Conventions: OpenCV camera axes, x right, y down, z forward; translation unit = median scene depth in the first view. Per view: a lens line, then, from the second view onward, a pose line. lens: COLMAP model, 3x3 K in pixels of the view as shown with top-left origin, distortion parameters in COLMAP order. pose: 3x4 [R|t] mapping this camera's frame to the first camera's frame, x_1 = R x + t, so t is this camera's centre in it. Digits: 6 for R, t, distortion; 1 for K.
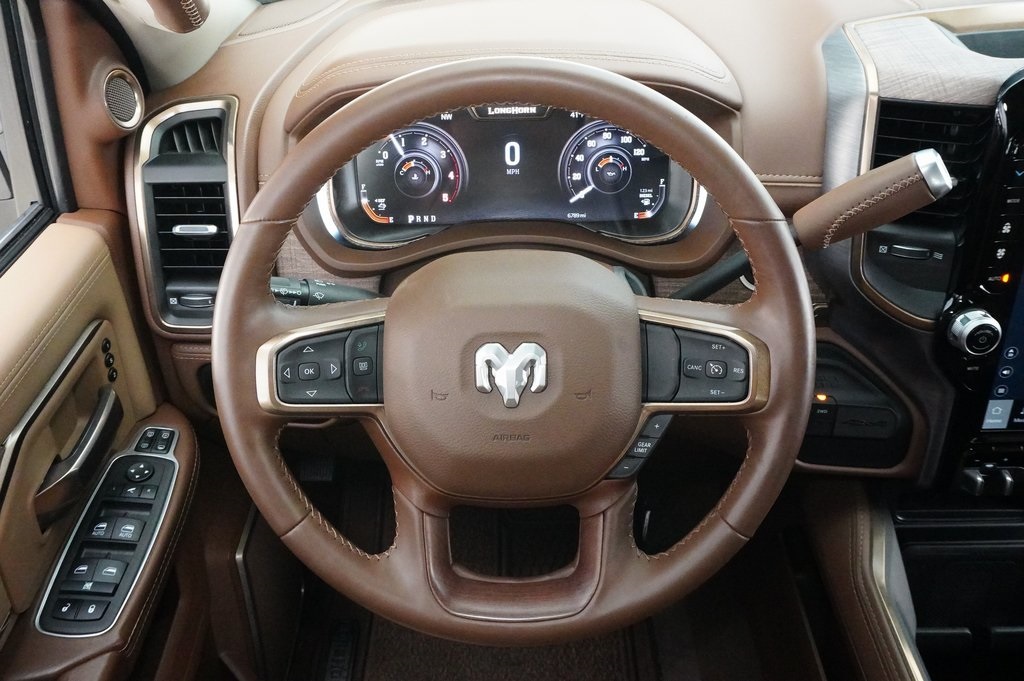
lens RADIAL K [[831.2, 0, 516.0], [0, 831.2, 340.4], [0, 0, 1]] dist [-0.022151, 0.016968]
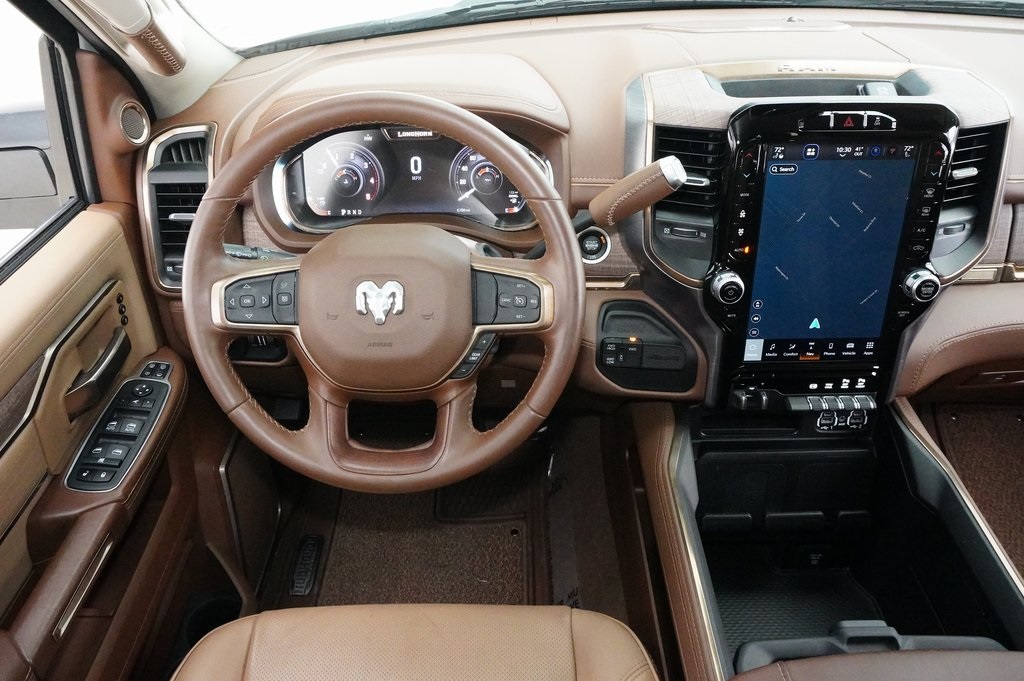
lens RADIAL K [[737.0, 0, 515.4], [0, 737.0, 337.3], [0, 0, 1]] dist [-0.045955, 0.019274]
pose [[0.999967, 0.005683, 0.005781, 0.157950], [-0.005541, 0.999687, -0.024384, 0.092336], [-0.005917, 0.024351, 0.999686, -0.221608]]
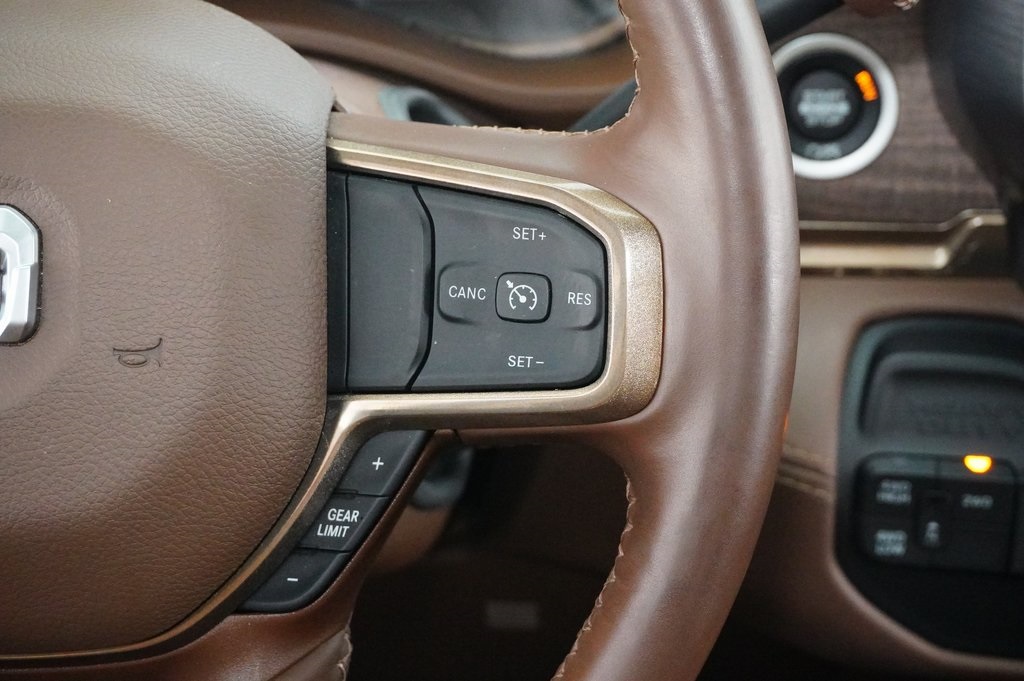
lens RADIAL K [[2026.8, 0, 509.9], [0, 2026.8, 337.0], [0, 0, 1]] dist [0.050318, 0.000000]
pose [[0.998899, 0.021990, -0.041444, 0.190256], [-0.025150, 0.996687, -0.077350, 0.083707], [0.039605, 0.078307, 0.996142, 0.092069]]
